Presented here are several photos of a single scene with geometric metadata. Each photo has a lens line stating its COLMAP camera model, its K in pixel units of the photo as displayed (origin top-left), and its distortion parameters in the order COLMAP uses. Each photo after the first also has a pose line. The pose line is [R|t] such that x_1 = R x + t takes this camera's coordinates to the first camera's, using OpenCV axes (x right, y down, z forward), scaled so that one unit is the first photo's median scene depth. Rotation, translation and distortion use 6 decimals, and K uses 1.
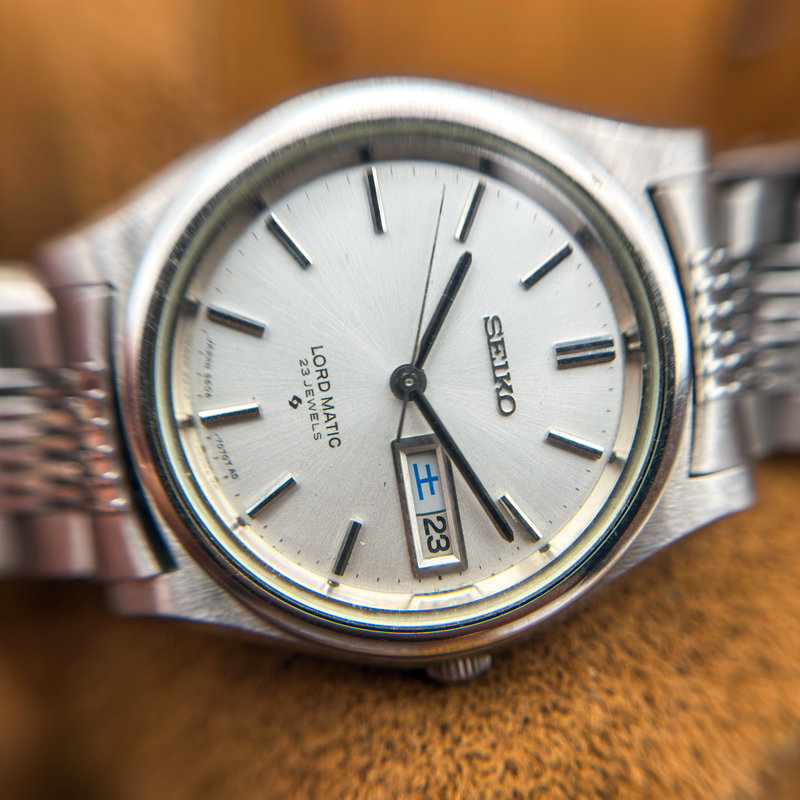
lens RADIAL K [[747.4, 0, 400.0], [0, 747.4, 400.0], [0, 0, 1]] dist [0.372776, -0.001489]
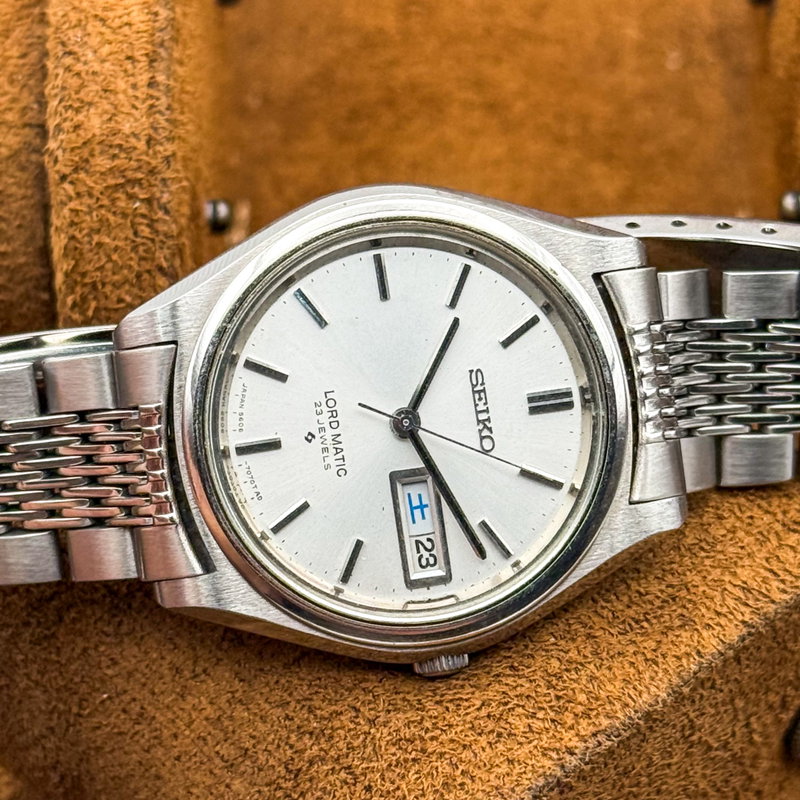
lens RADIAL K [[2548.1, 0, 400.0], [0, 2548.1, 400.0], [0, 0, 1]] dist [-0.059046, 0.071447]
pose [[0.997947, 0.019497, 0.061001, -0.242467], [-0.016966, 0.998984, -0.041742, 0.108701], [-0.061753, 0.040622, 0.997264, -3.004248]]
